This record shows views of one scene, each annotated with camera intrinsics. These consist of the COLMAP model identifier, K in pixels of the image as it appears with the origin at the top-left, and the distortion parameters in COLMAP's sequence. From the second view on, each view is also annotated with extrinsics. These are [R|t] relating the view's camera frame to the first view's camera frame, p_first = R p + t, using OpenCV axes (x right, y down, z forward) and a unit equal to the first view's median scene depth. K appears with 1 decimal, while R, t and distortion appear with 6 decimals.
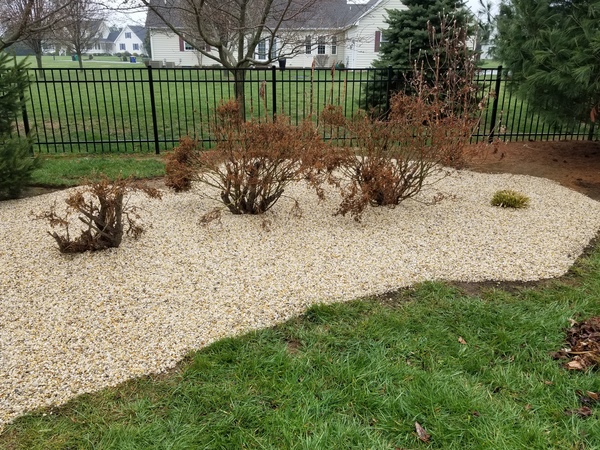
lens RADIAL K [[519.4, 0, 302.6], [0, 519.4, 229.0], [0, 0, 1]] dist [0.115907, -0.213732]
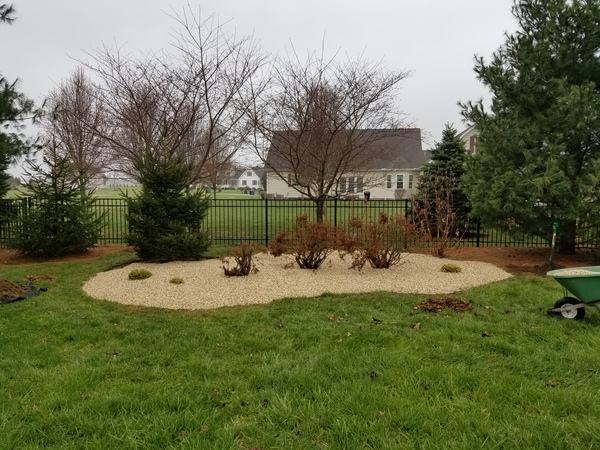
lens RADIAL K [[475.1, 0, 300.0], [0, 475.1, 225.0], [0, 0, 1]] dist [0.086116, -0.156325]
pose [[0.981005, 0.016640, -0.193268, 0.207580], [-0.062689, 0.970048, -0.234683, 0.232256], [0.183575, 0.242341, 0.952665, -0.765440]]
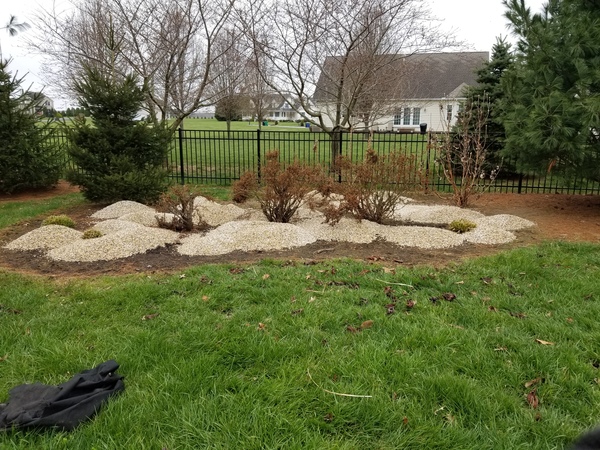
lens RADIAL K [[475.1, 0, 300.0], [0, 475.1, 225.0], [0, 0, 1]] dist [0.086116, -0.156325]
pose [[0.947696, 0.073809, -0.310524, 0.402072], [-0.106087, 0.990424, -0.088352, 0.102021], [0.301030, 0.116673, 0.946451, -0.327928]]
